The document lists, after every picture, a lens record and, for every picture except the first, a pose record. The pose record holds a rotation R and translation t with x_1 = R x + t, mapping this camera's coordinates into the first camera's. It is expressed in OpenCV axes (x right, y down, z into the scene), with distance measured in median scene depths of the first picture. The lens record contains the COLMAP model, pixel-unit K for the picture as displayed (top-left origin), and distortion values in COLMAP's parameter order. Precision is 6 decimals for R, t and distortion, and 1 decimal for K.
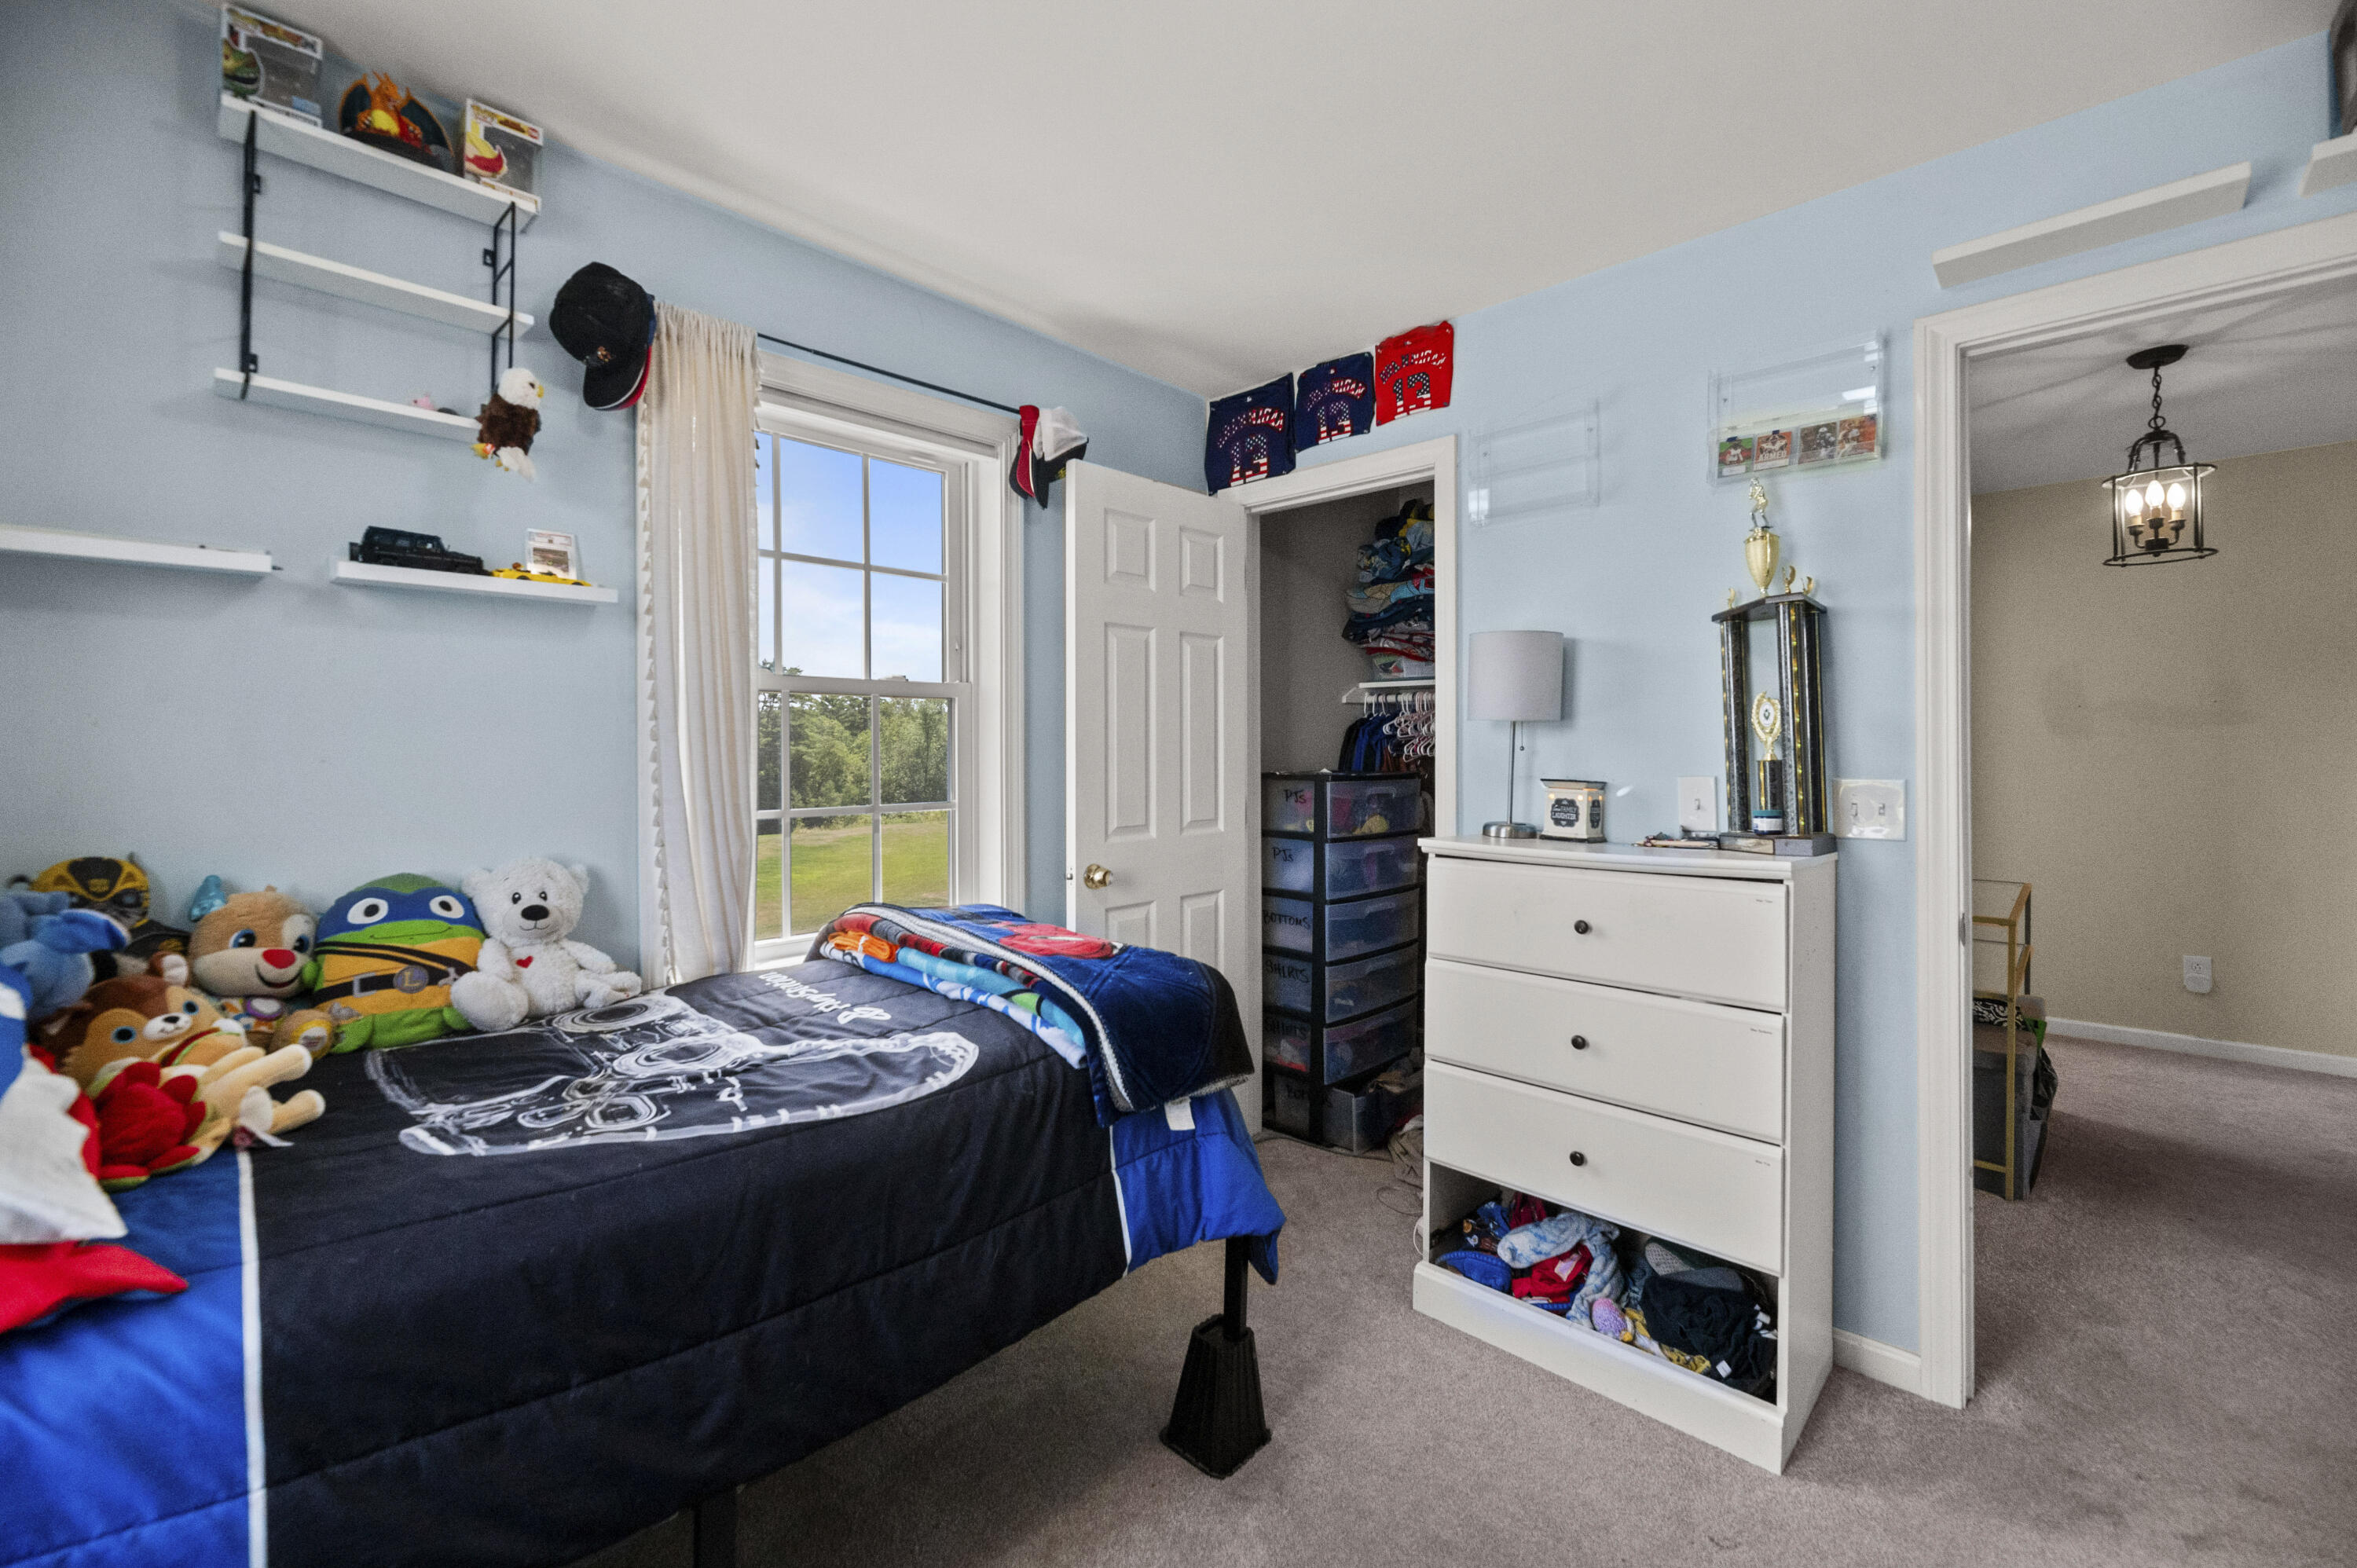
lens RADIAL K [[948.2, 0, 1202.4], [0, 948.2, 750.4], [0, 0, 1]] dist [0.003906, 0.000194]
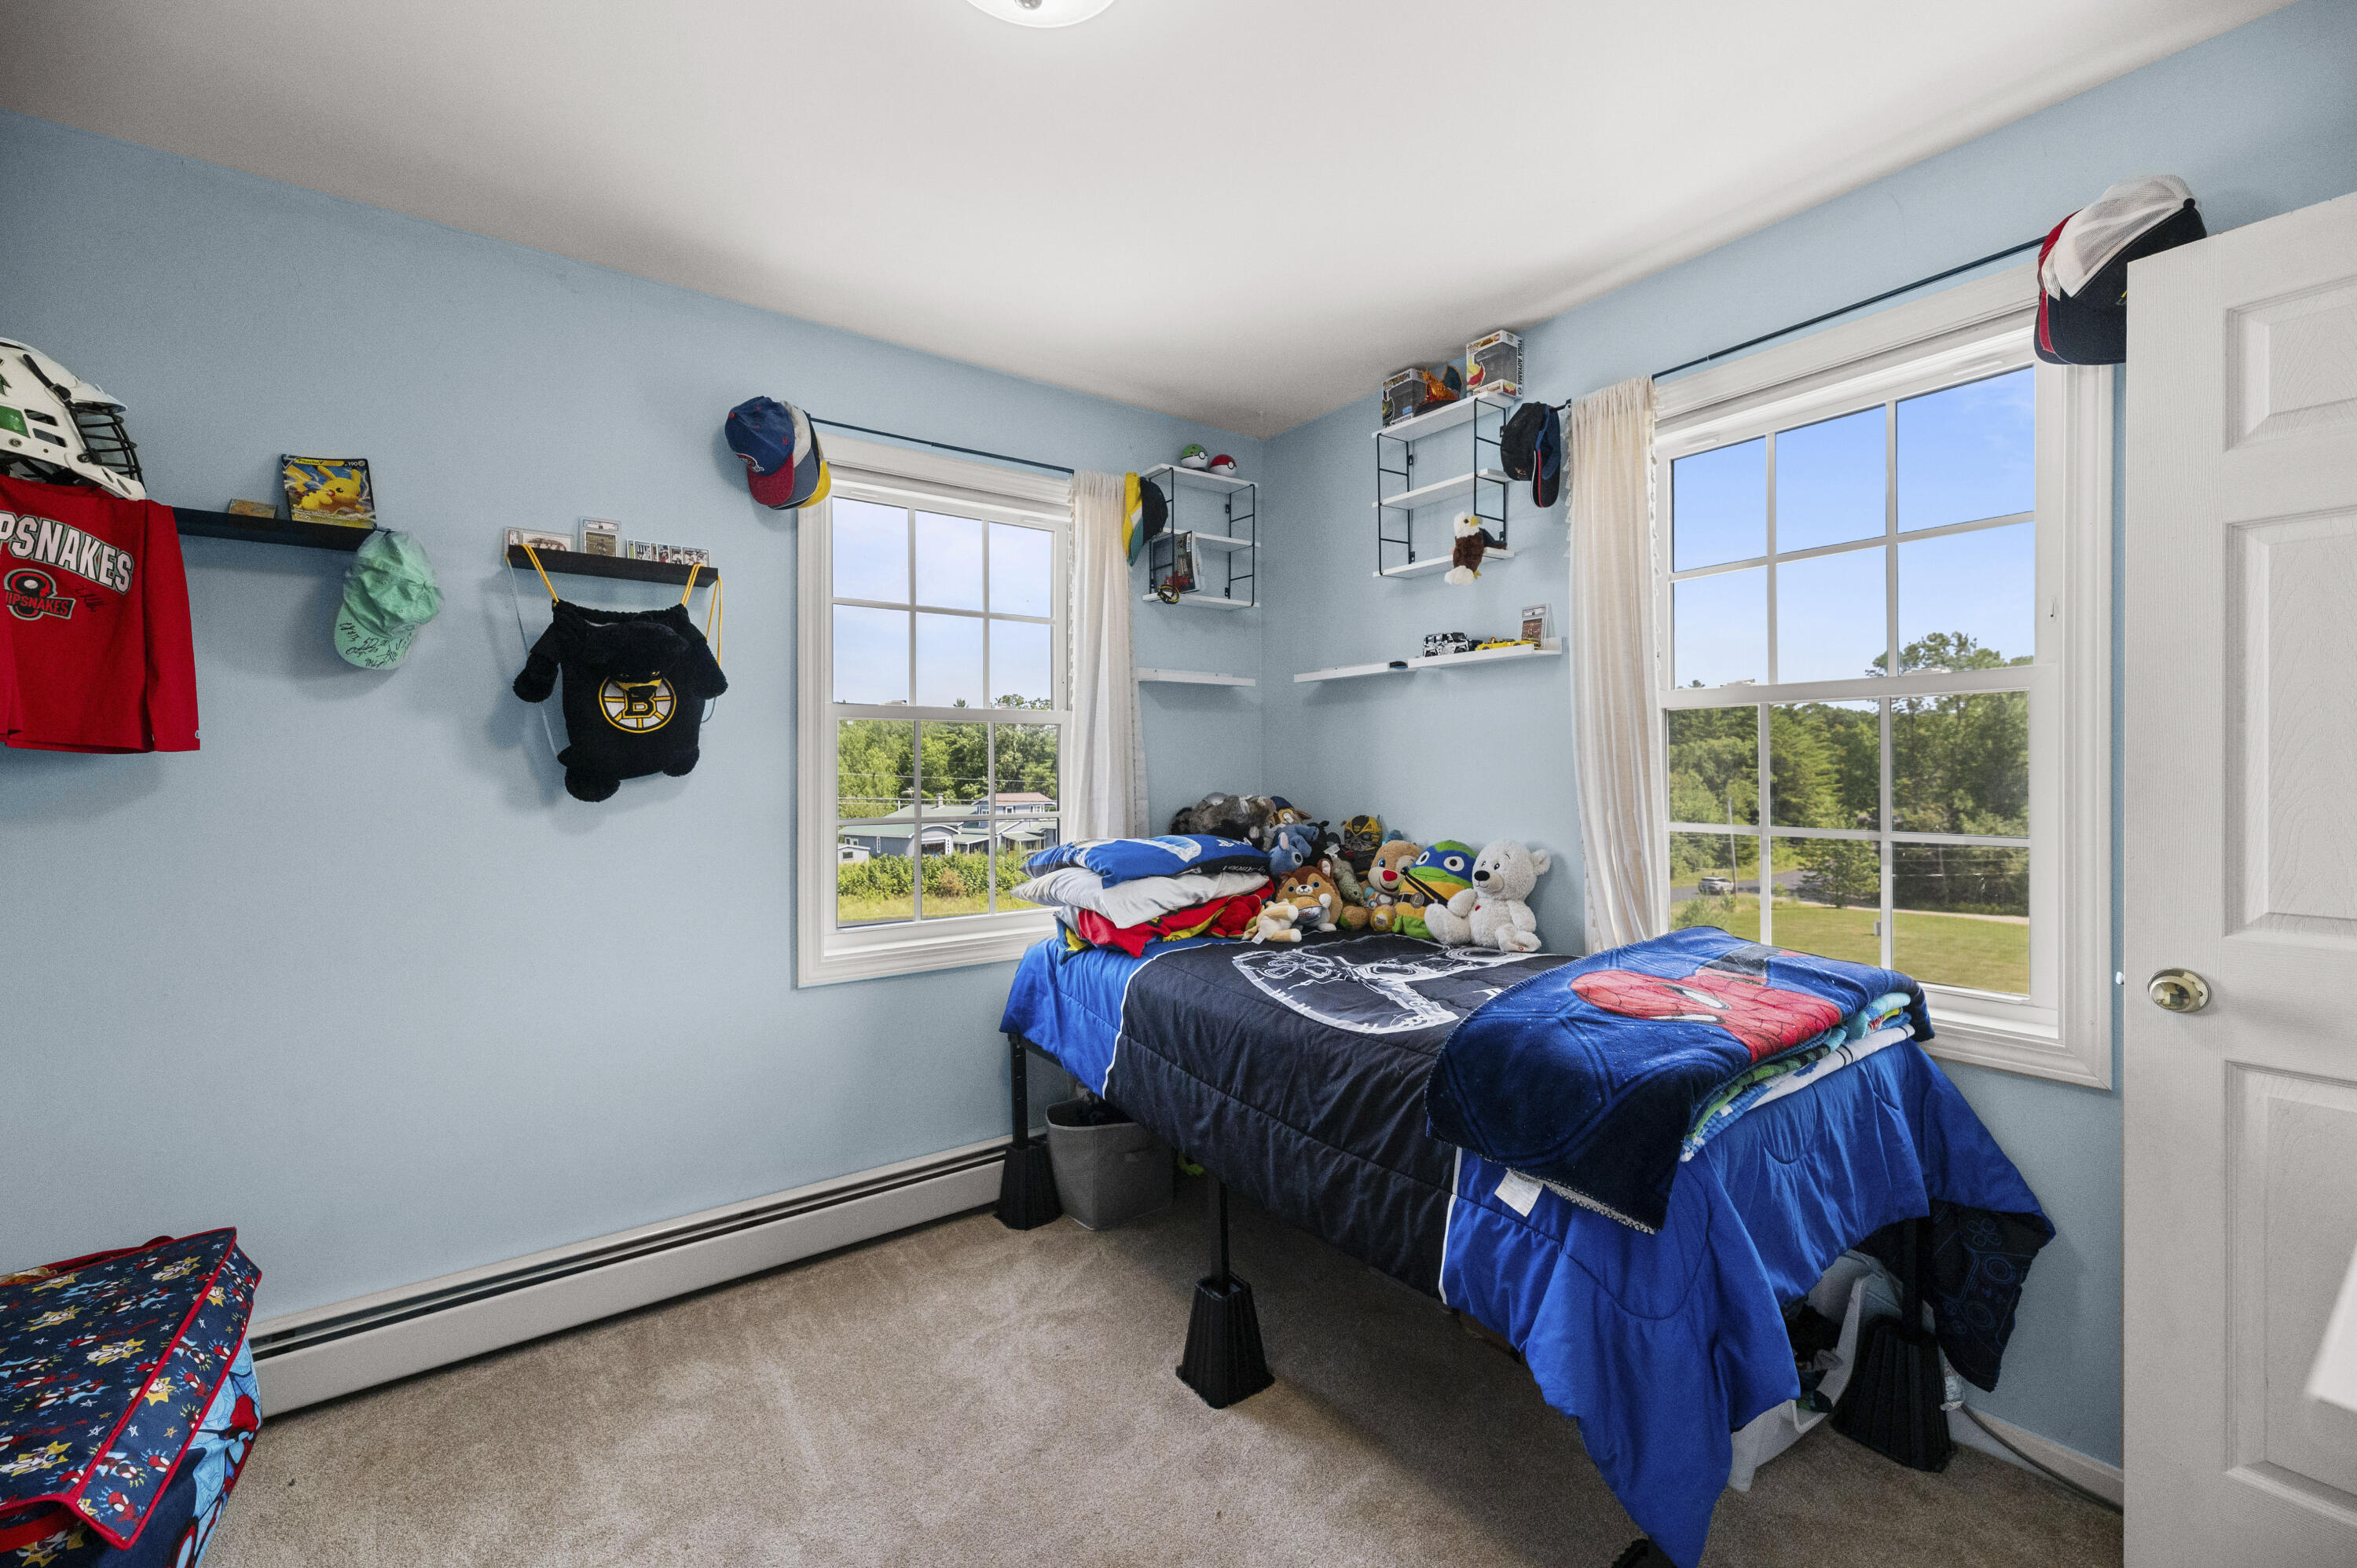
lens RADIAL K [[948.2, 0, 1176.0], [0, 948.2, 761.2], [0, 0, 1]] dist [0.003906, 0.000194]
pose [[-0.180627, -0.005852, -0.983534, 0.796884], [-0.000726, 0.999983, -0.005816, 0.003233], [0.983551, -0.000337, -0.180628, 0.778305]]
